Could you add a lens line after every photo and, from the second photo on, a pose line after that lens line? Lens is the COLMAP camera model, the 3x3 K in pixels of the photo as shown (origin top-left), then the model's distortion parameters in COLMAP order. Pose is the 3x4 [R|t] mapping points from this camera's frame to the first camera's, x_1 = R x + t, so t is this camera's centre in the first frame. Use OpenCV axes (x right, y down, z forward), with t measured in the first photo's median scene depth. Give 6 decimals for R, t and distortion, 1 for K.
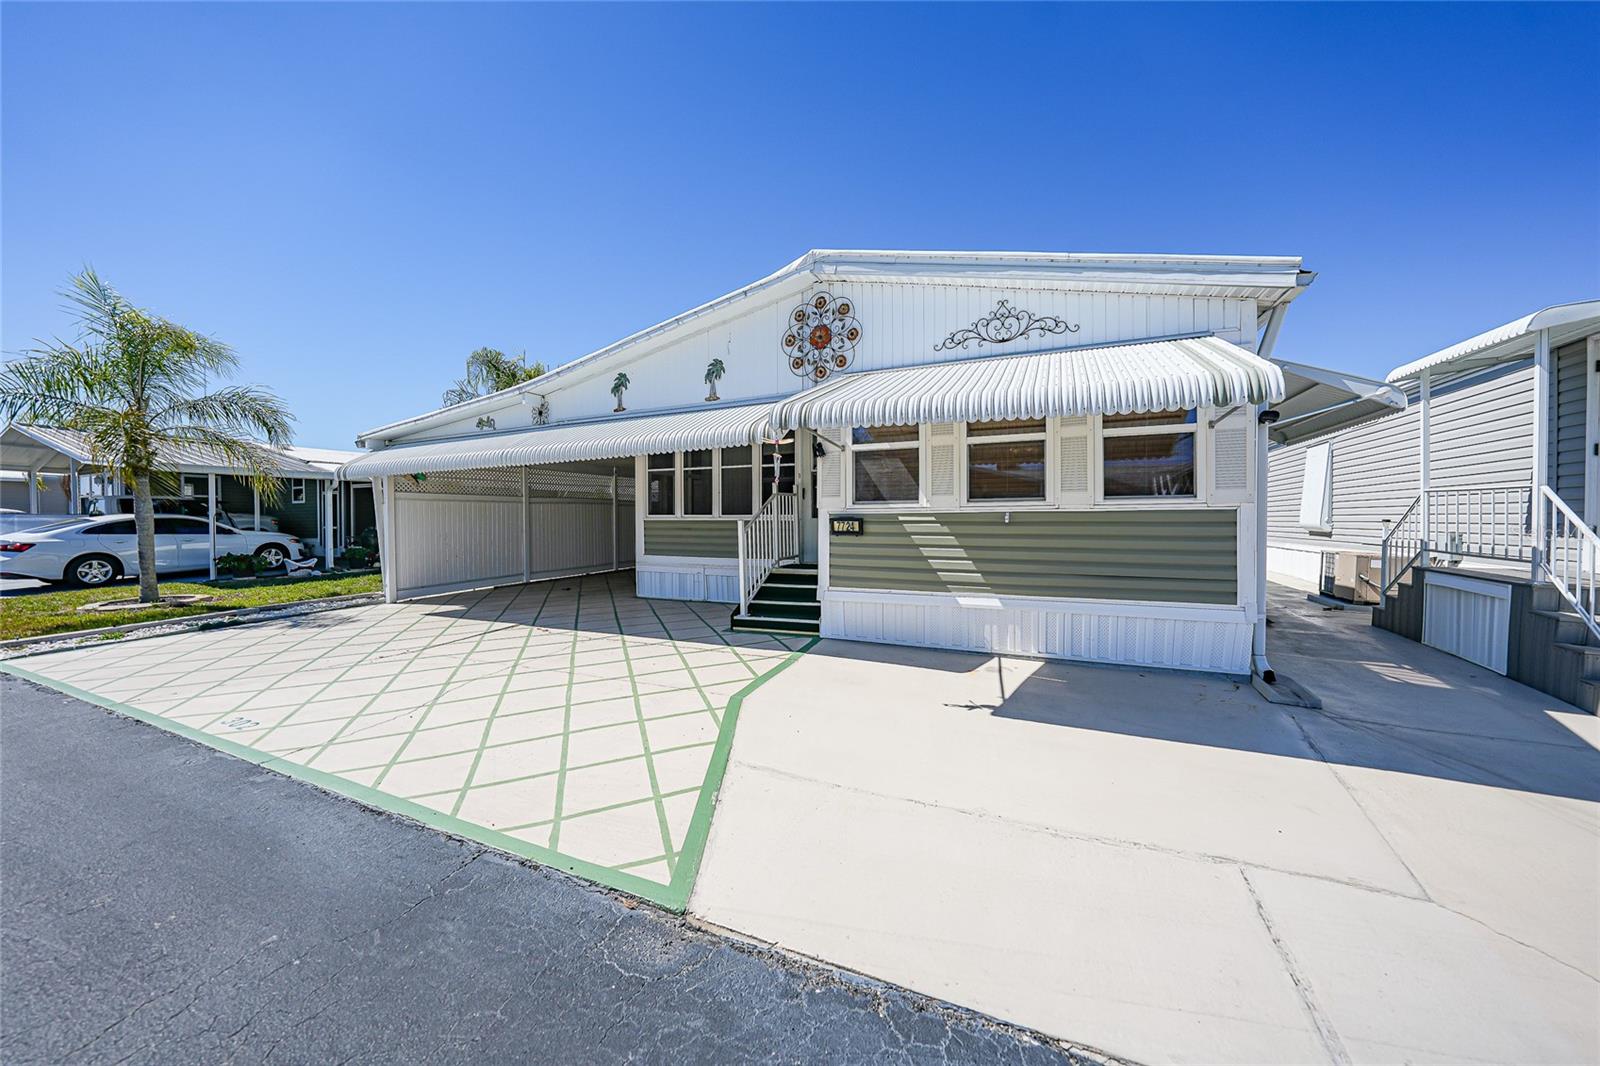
lens RADIAL K [[563.1, 0, 802.1], [0, 563.1, 529.7], [0, 0, 1]] dist [-0.027577, 0.006461]
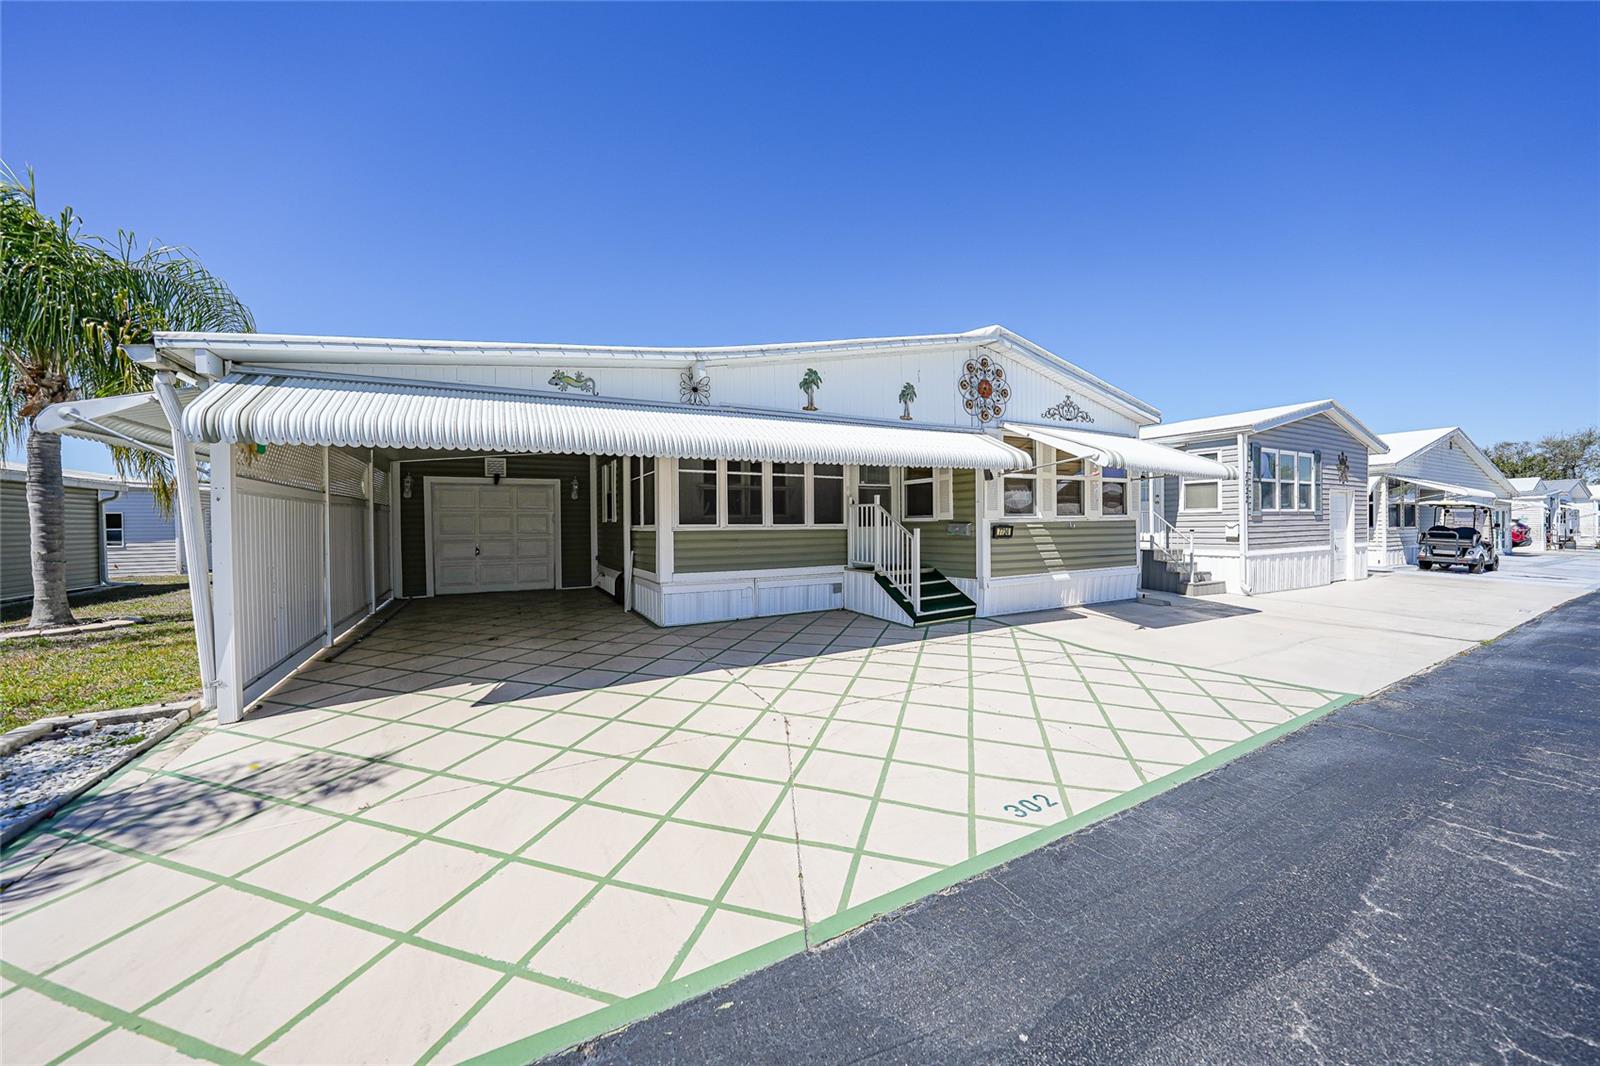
lens RADIAL K [[563.1, 0, 802.1], [0, 563.1, 529.7], [0, 0, 1]] dist [-0.027577, 0.006461]
pose [[0.599773, -0.007903, 0.800131, -1.247953], [0.024714, 0.999657, -0.008651, -0.010616], [-0.799789, 0.024963, 0.599763, 0.544972]]
